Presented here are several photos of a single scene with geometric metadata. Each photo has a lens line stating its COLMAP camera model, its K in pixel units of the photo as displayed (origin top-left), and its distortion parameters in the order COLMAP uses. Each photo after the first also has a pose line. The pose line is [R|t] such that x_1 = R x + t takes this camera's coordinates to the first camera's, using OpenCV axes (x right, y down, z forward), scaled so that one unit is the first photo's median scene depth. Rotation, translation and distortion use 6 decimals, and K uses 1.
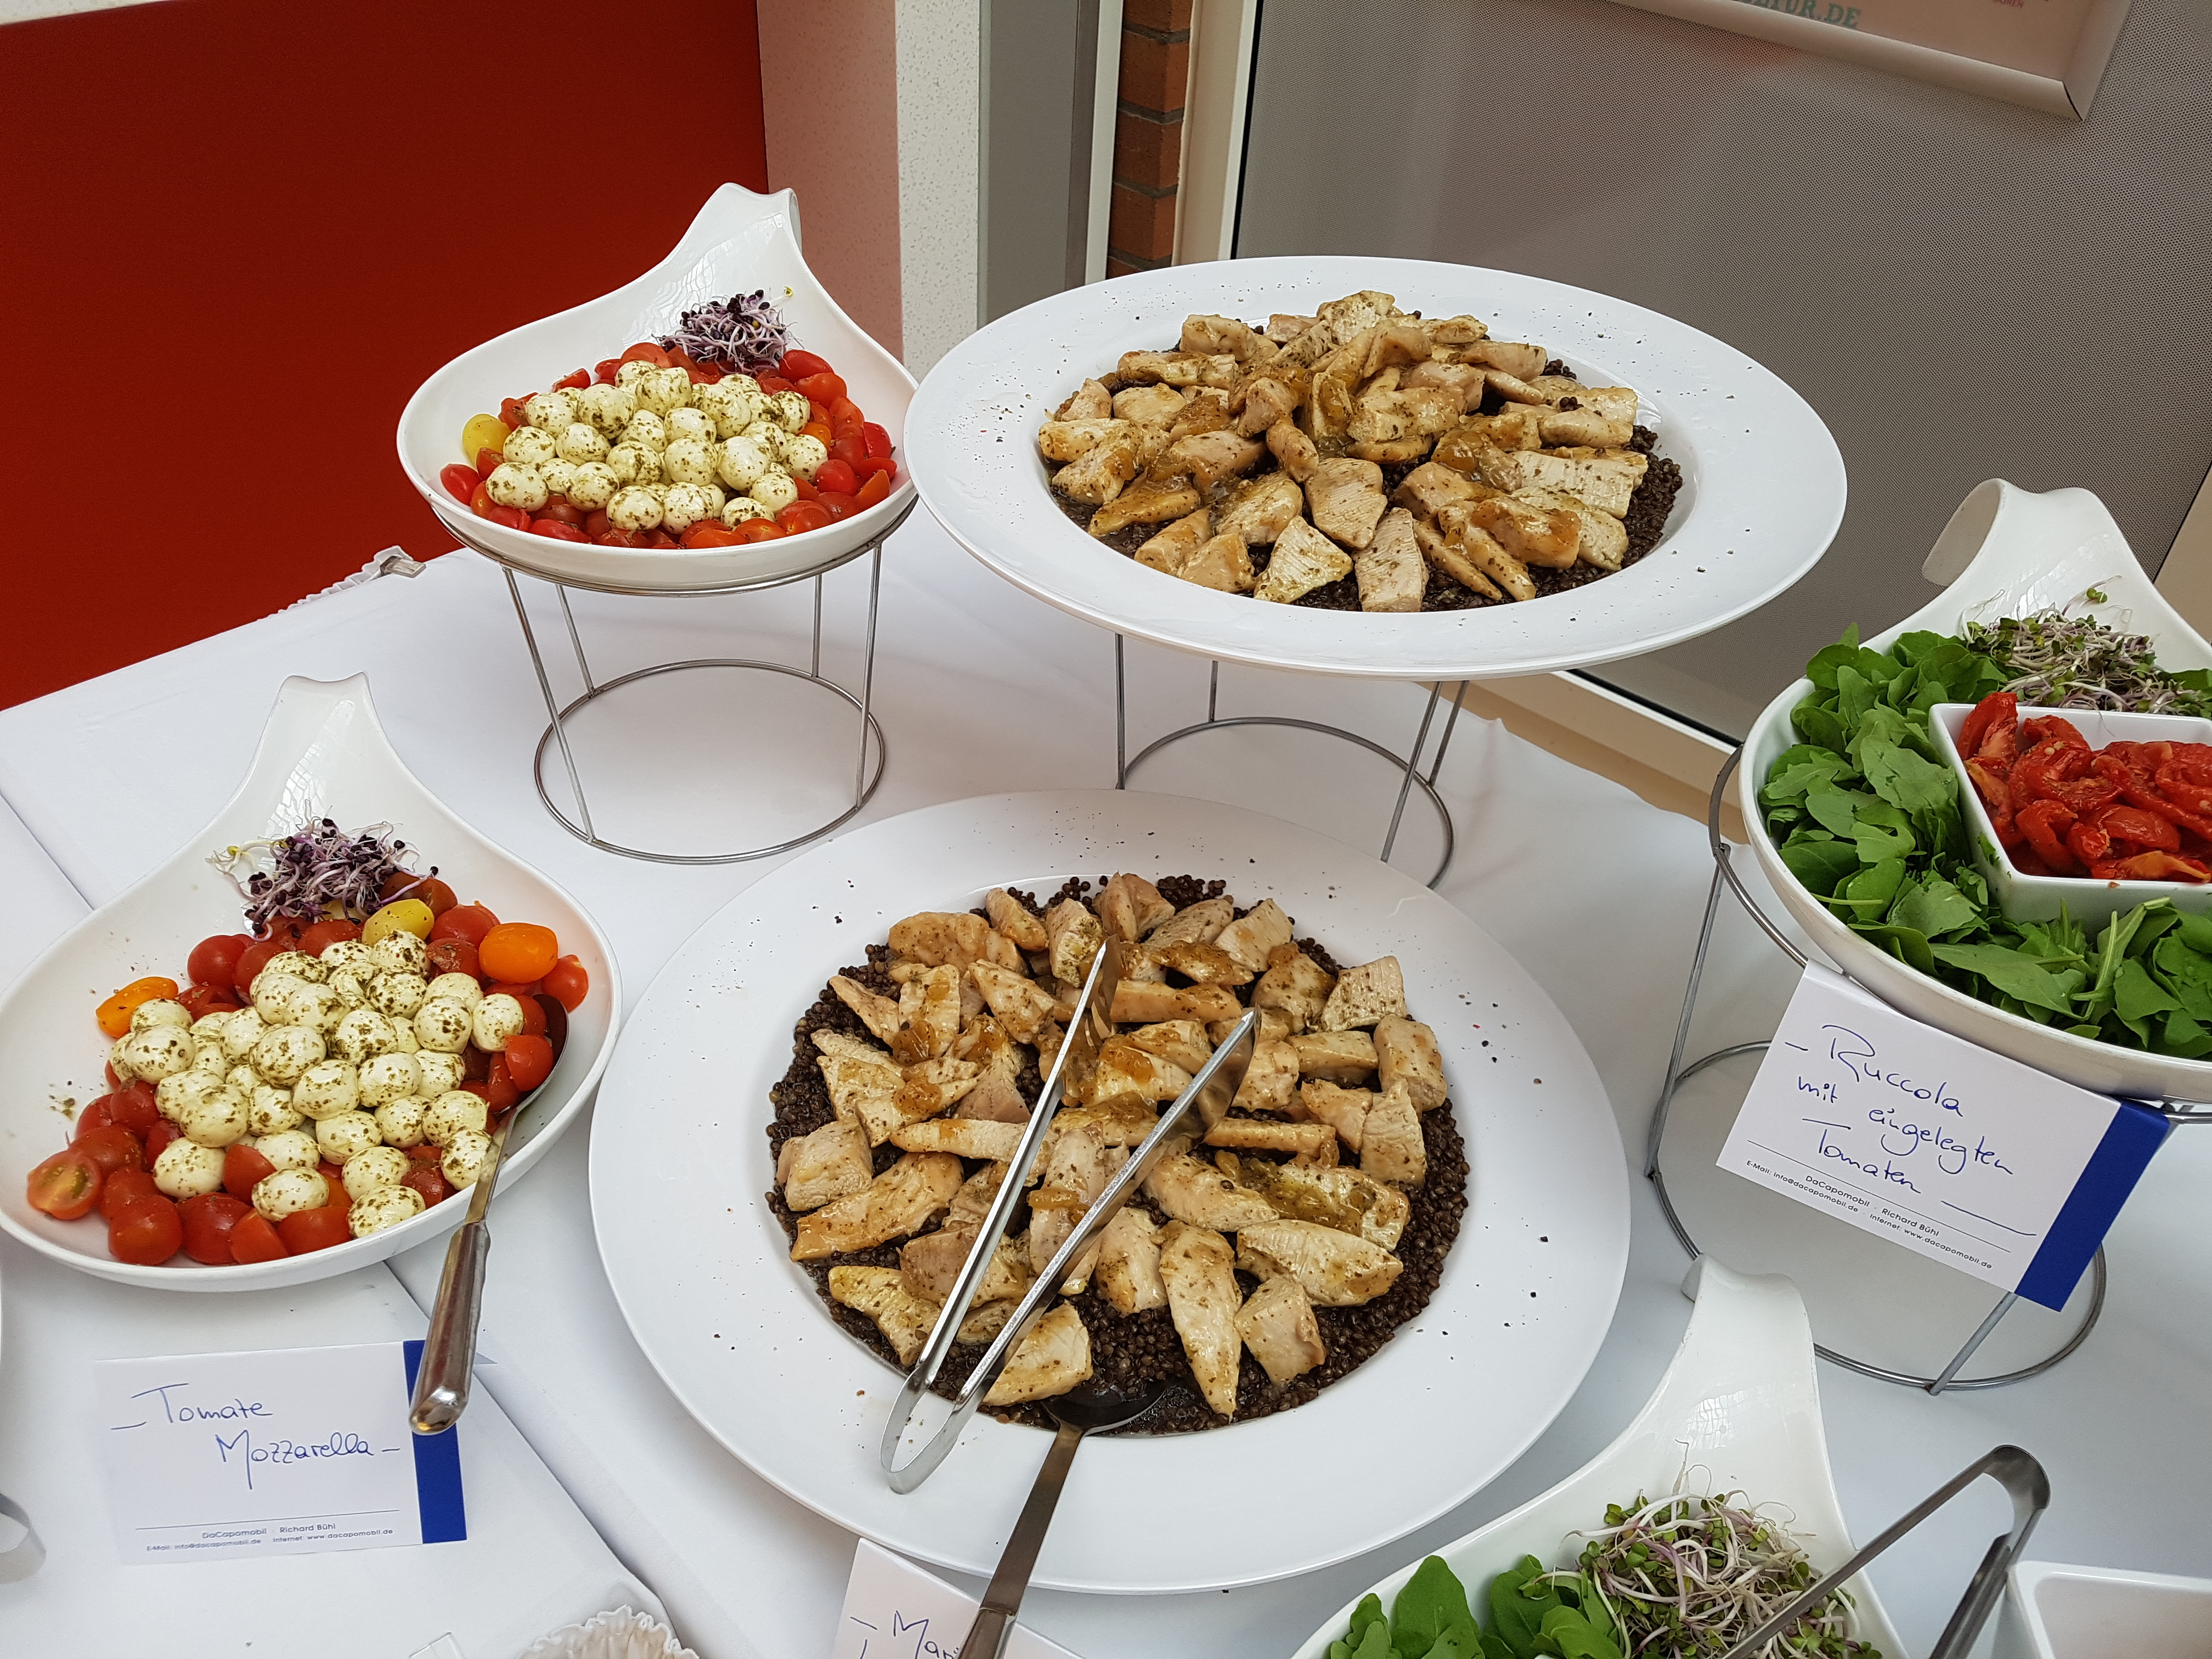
lens RADIAL K [[1760.3, 0, 1051.8], [0, 1760.3, 901.9], [0, 0, 1]] dist [0.223009, -0.491771]
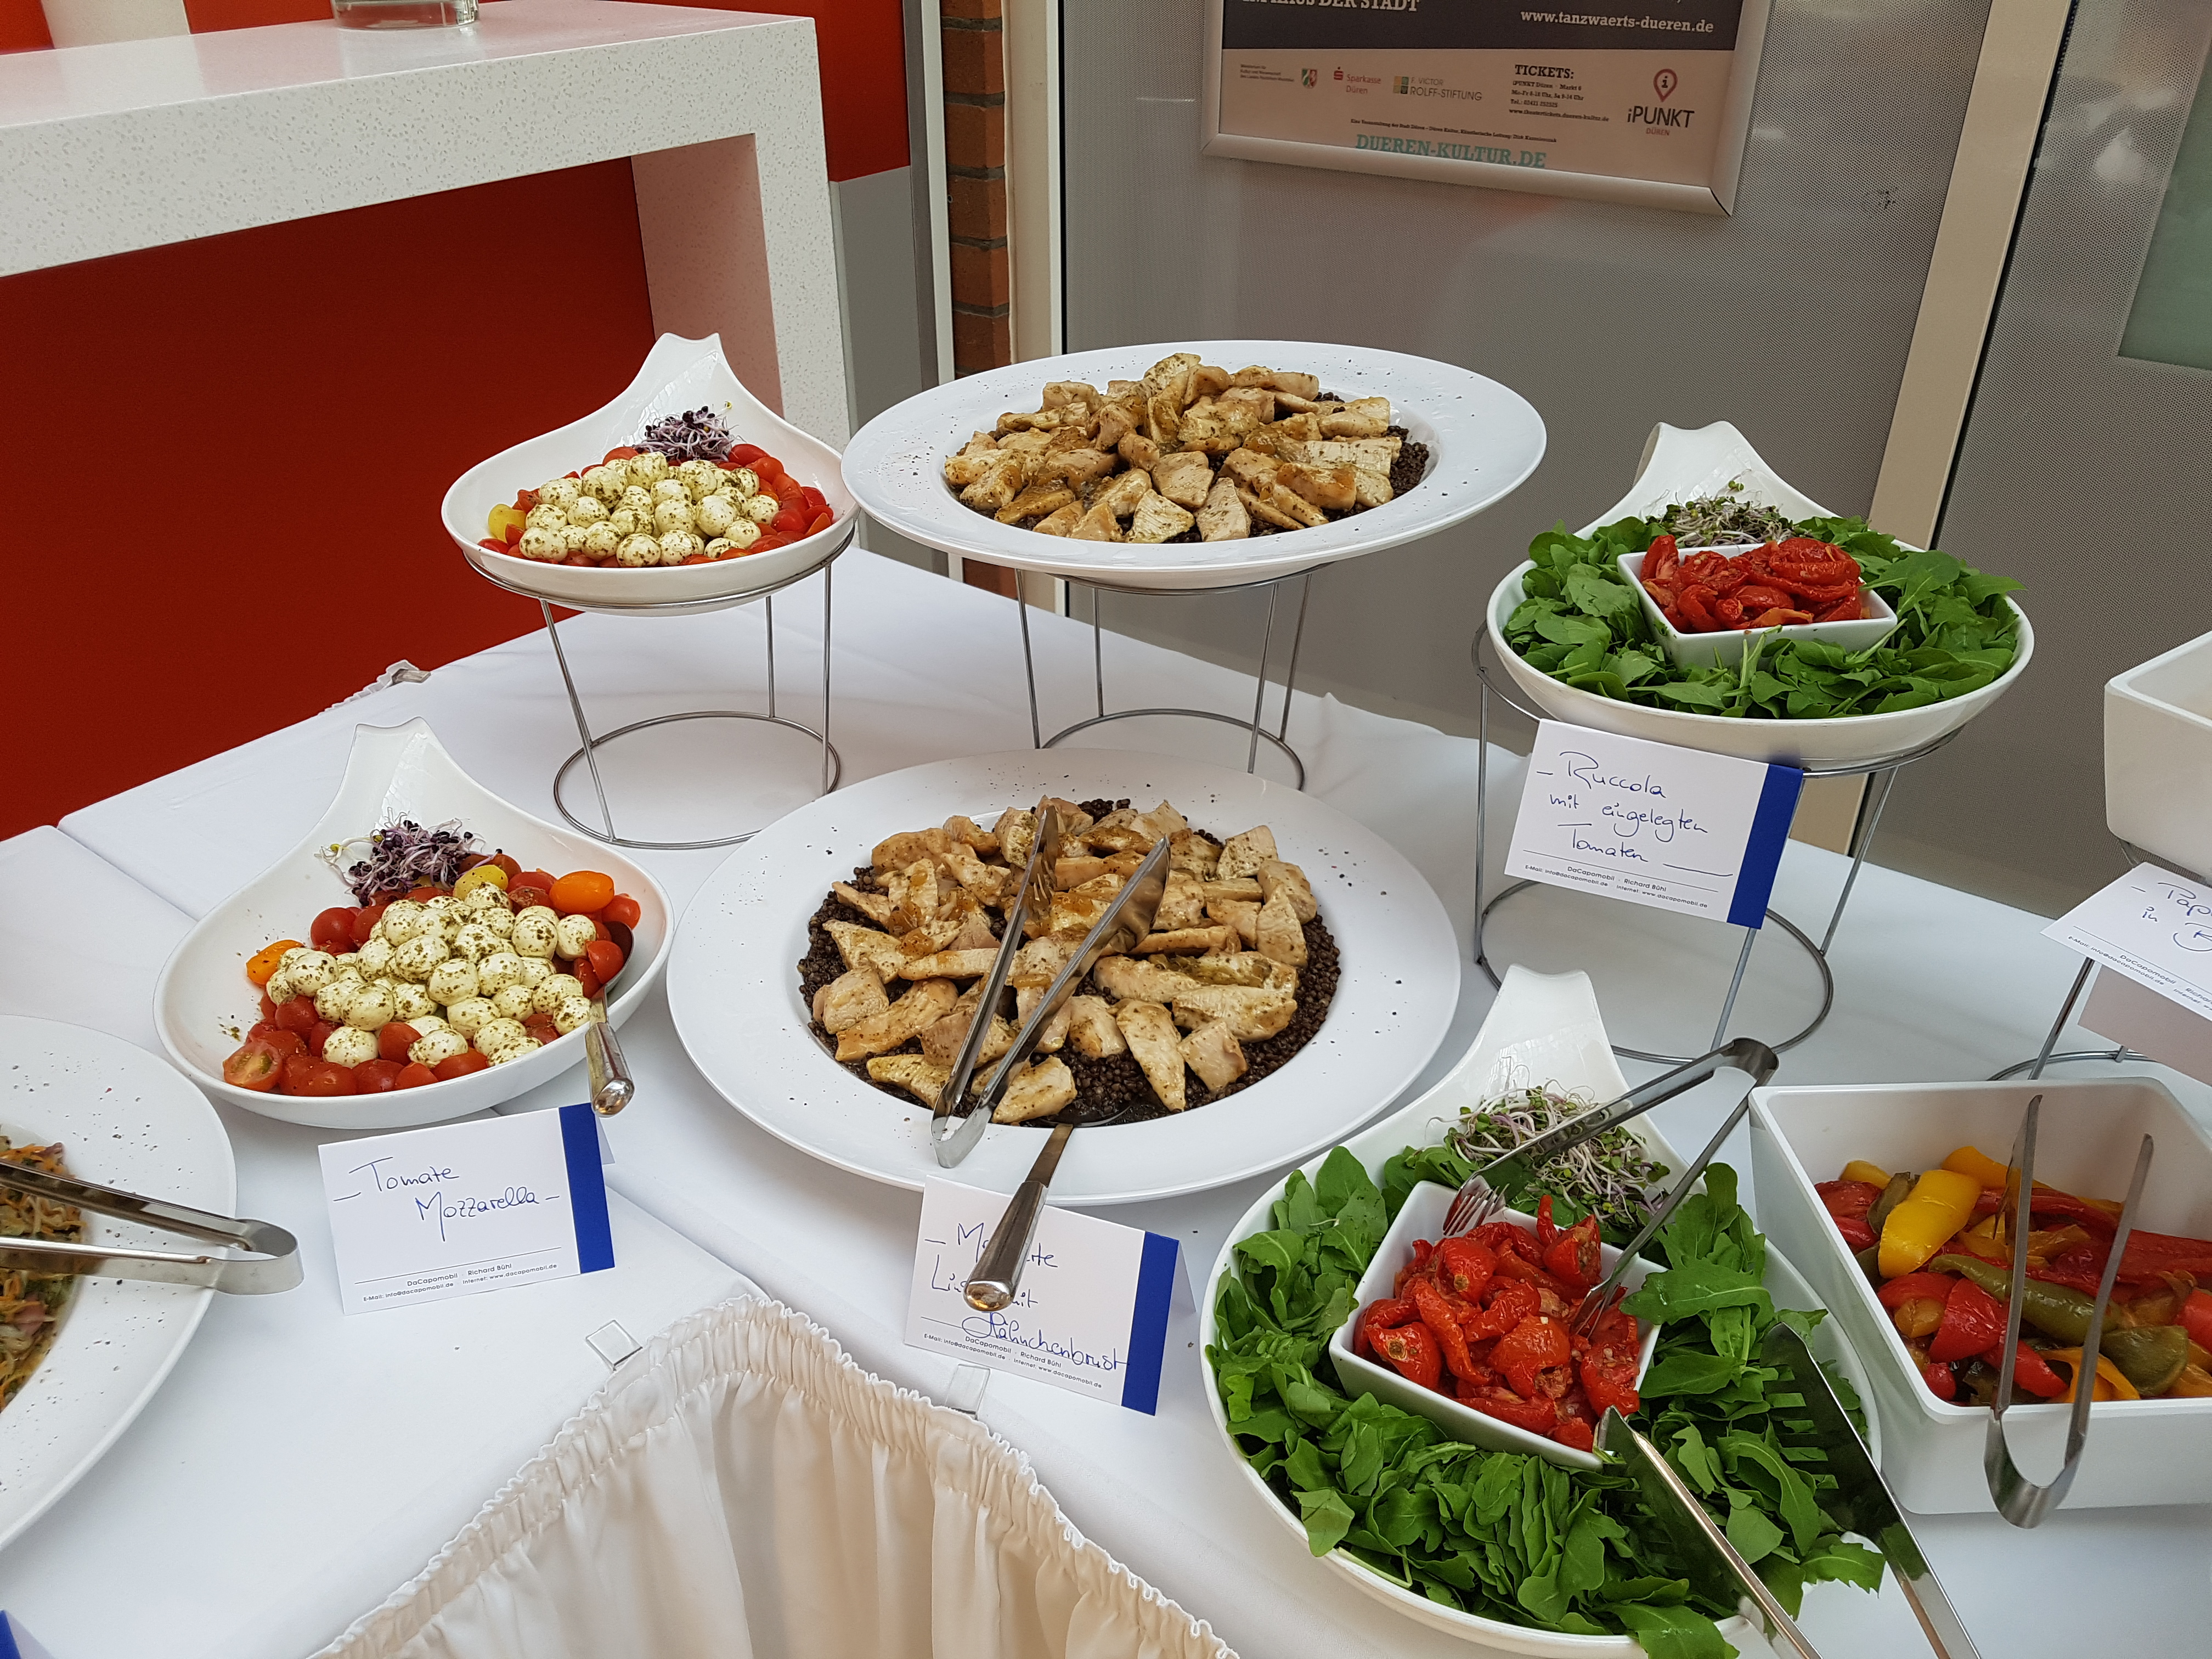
lens RADIAL K [[1760.3, 0, 1051.8], [0, 1760.3, 901.9], [0, 0, 1]] dist [0.223009, -0.491771]
pose [[0.991446, -0.109728, 0.070665, -0.063160], [0.118010, 0.984951, -0.126278, 0.248502], [-0.055746, 0.133537, 0.989475, -0.277155]]
